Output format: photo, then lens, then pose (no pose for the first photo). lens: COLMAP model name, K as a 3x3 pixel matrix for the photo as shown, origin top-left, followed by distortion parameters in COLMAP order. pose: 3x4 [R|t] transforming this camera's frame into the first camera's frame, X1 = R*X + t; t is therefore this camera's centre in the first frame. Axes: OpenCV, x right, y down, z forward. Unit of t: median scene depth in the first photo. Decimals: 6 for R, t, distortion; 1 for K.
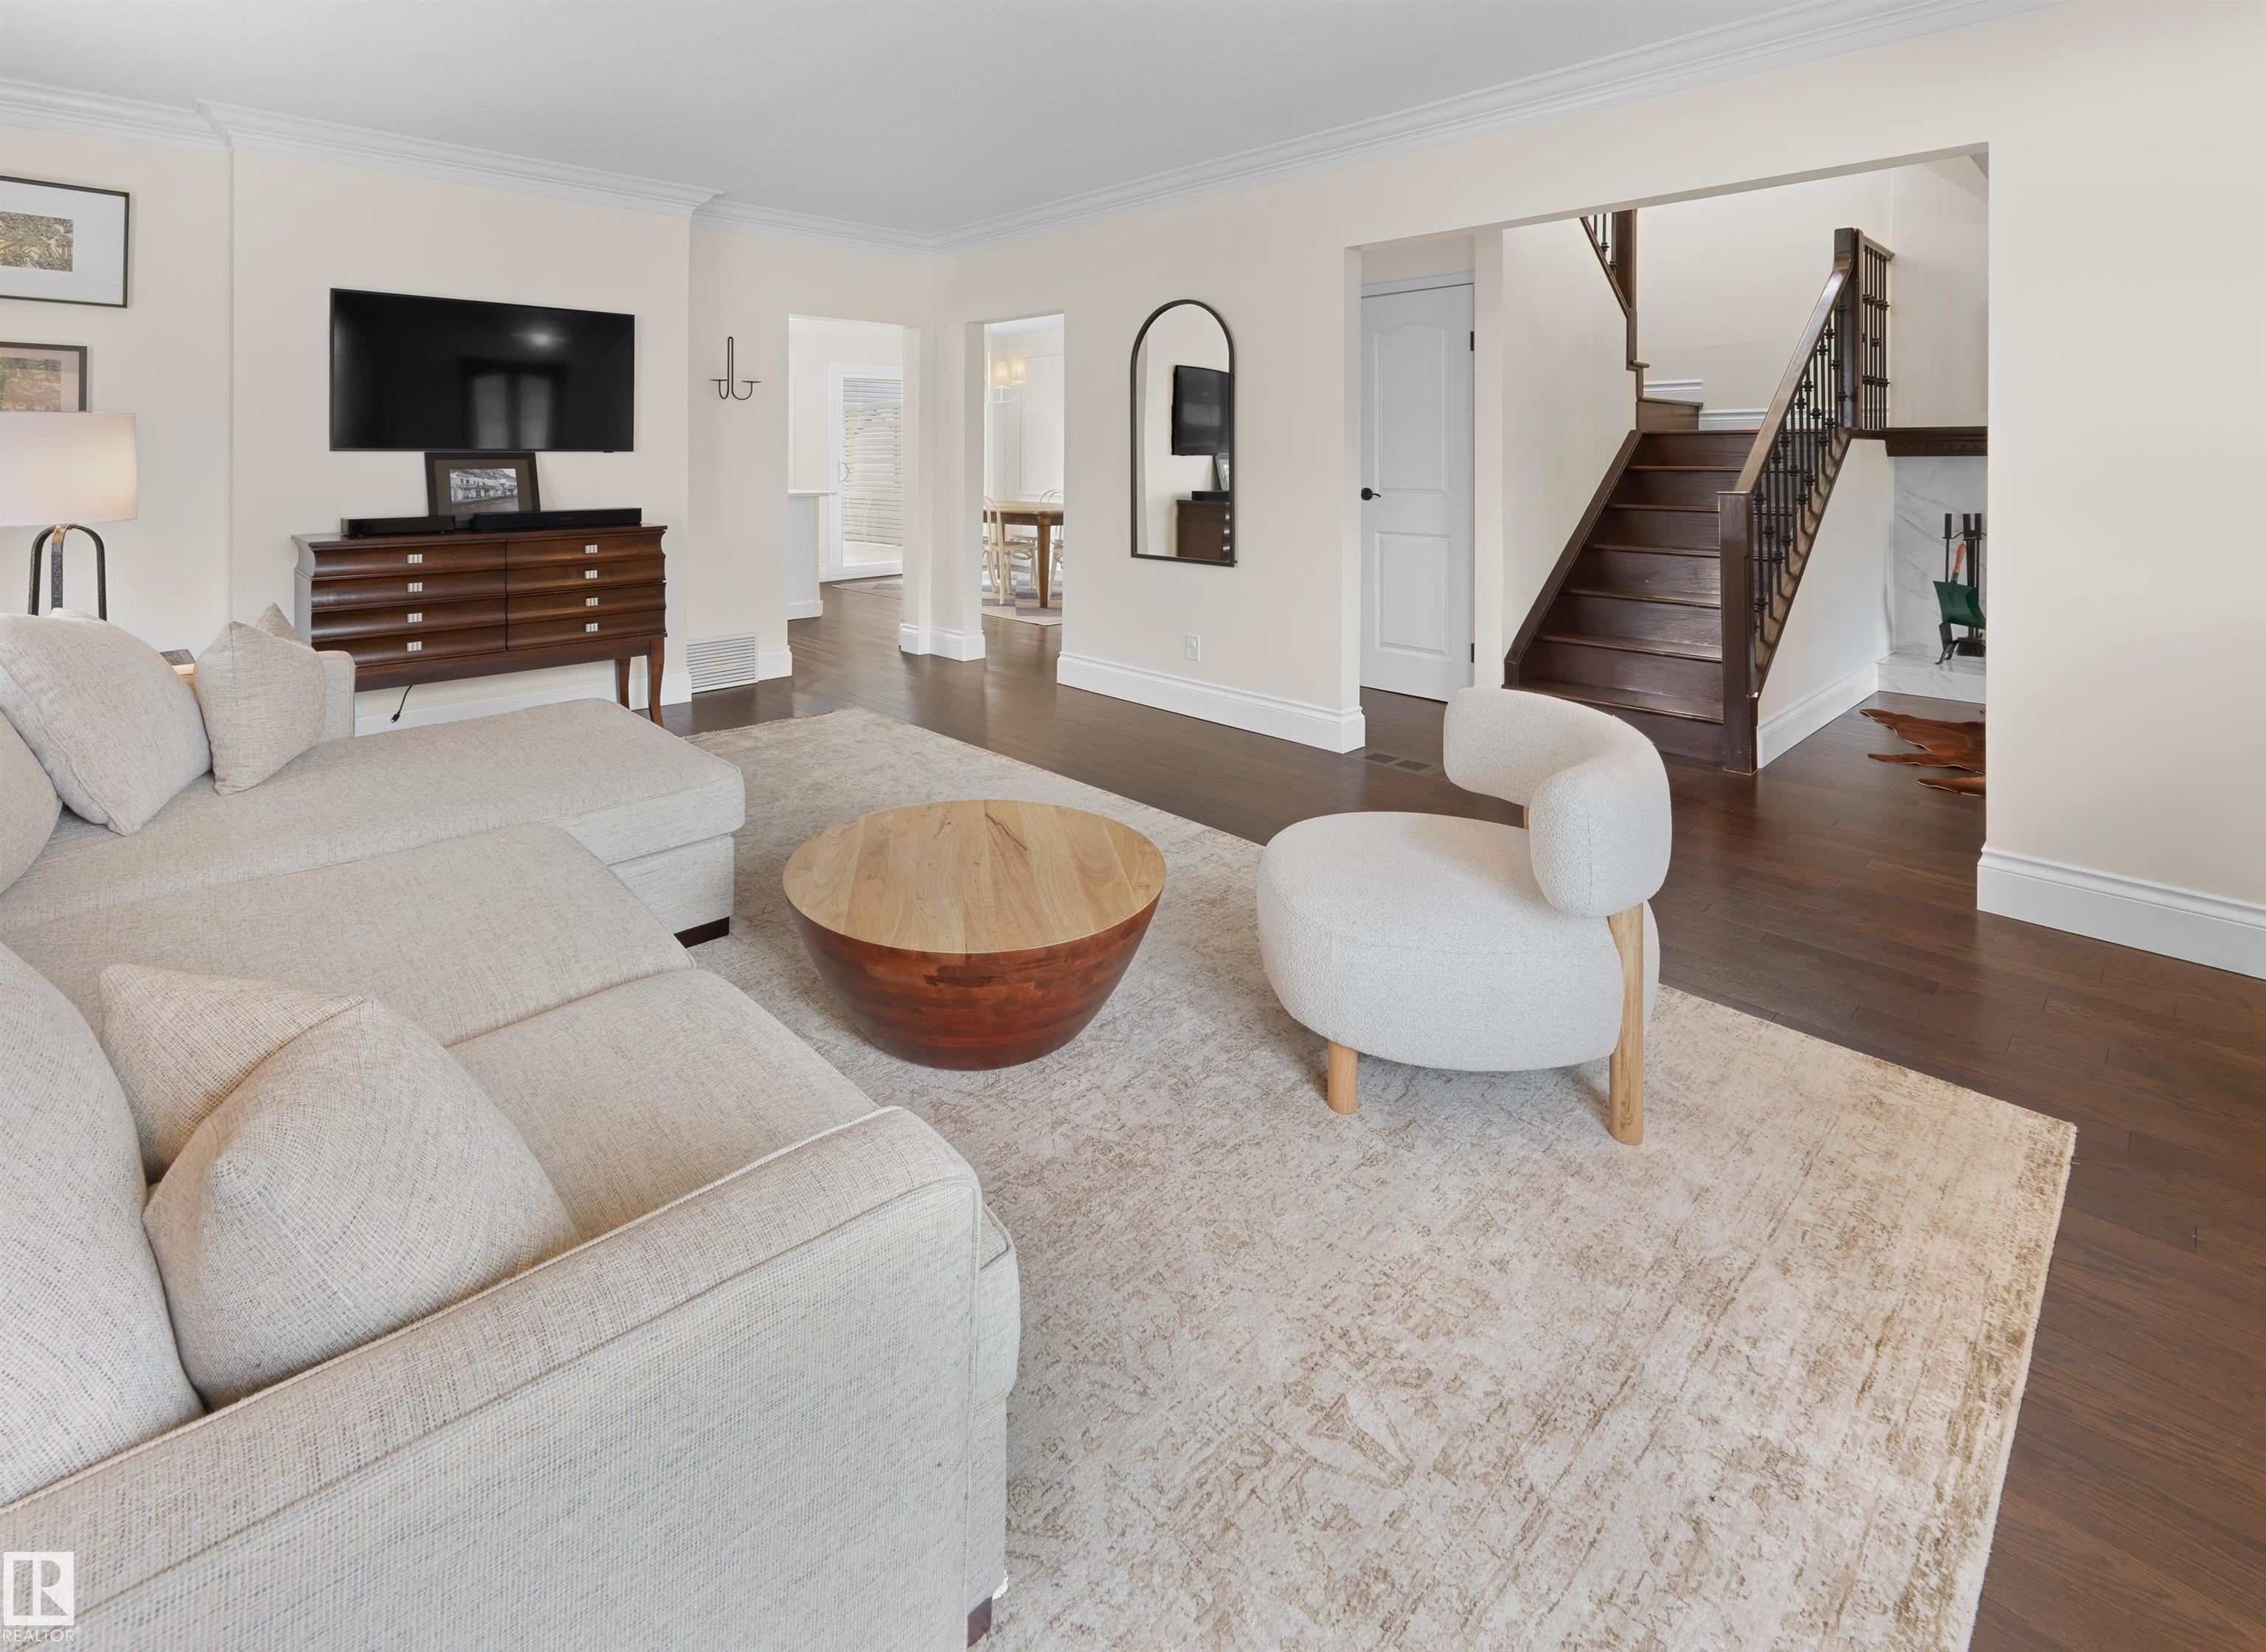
lens RADIAL K [[1074.0, 0, 1144.3], [0, 1074.0, 795.3], [0, 0, 1]] dist [-0.002906, 0.000305]
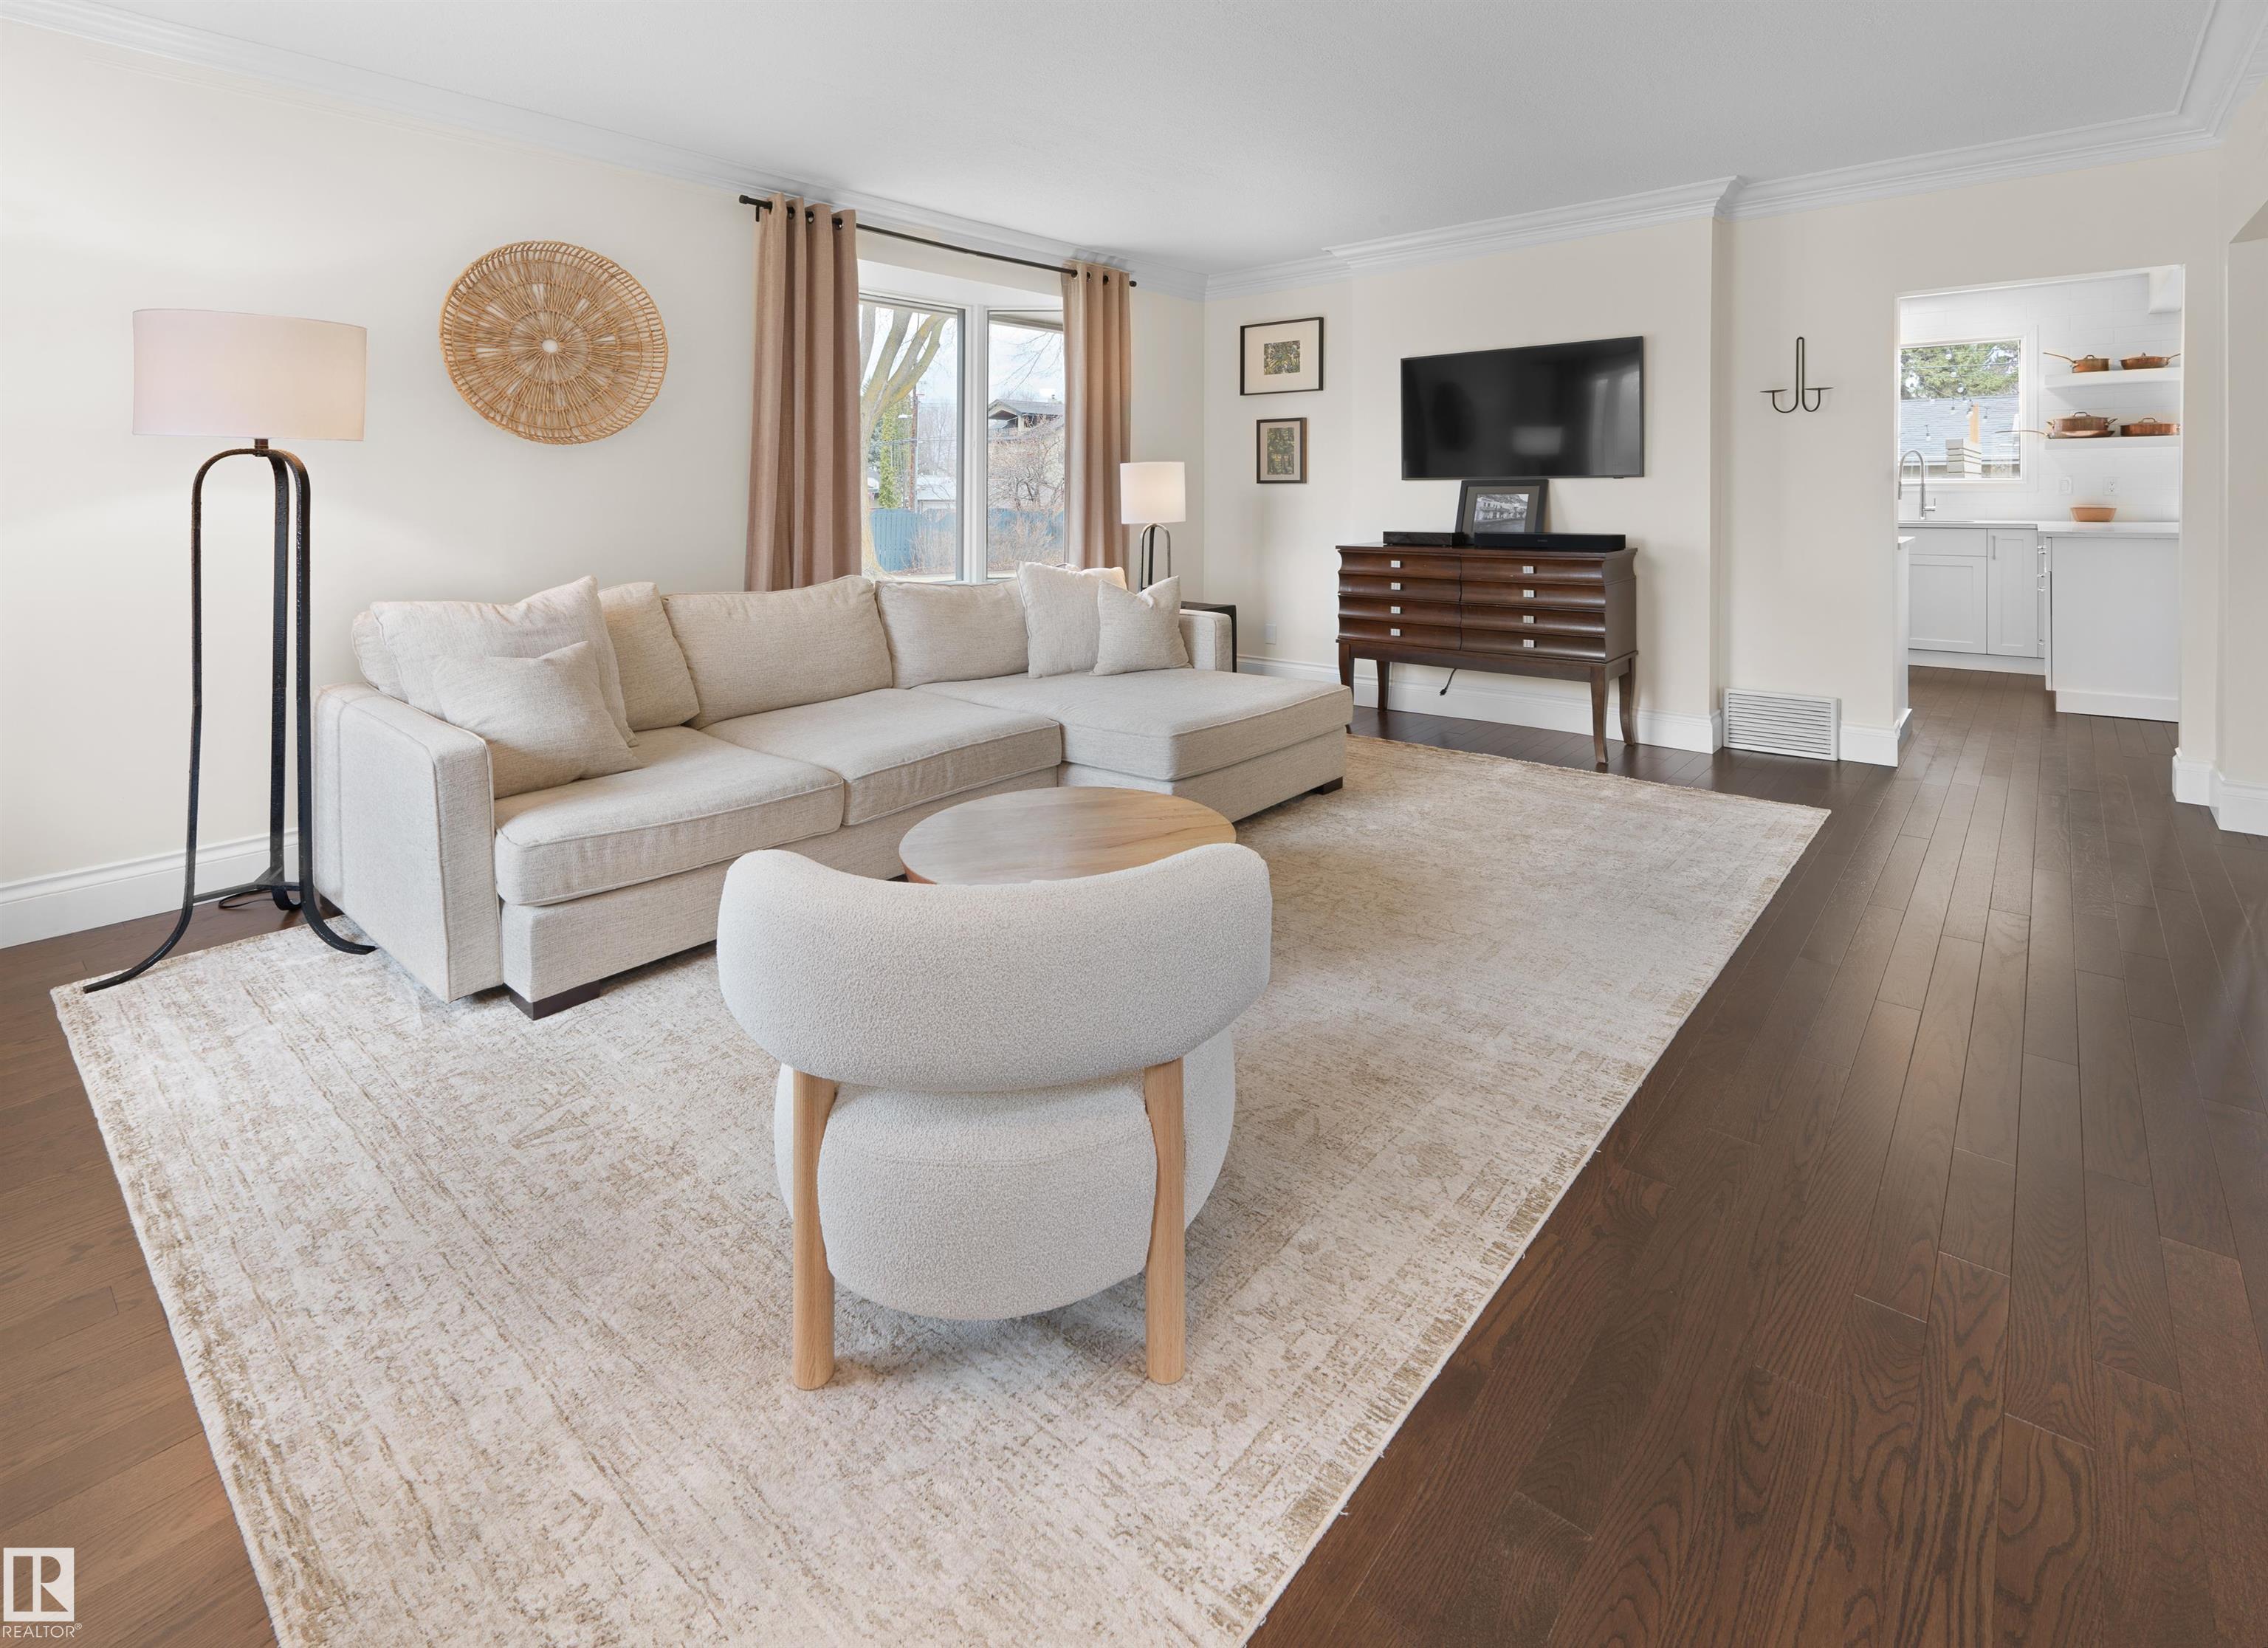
lens RADIAL K [[1128.3, 0, 1120.2], [0, 1128.3, 829.6], [0, 0, 1]] dist [0.005294, 0.000230]
pose [[0.007338, 0.288656, -0.957405, 0.677627], [-0.289900, 0.916927, 0.274230, -0.197515], [0.957029, 0.275539, 0.090410, 0.628205]]
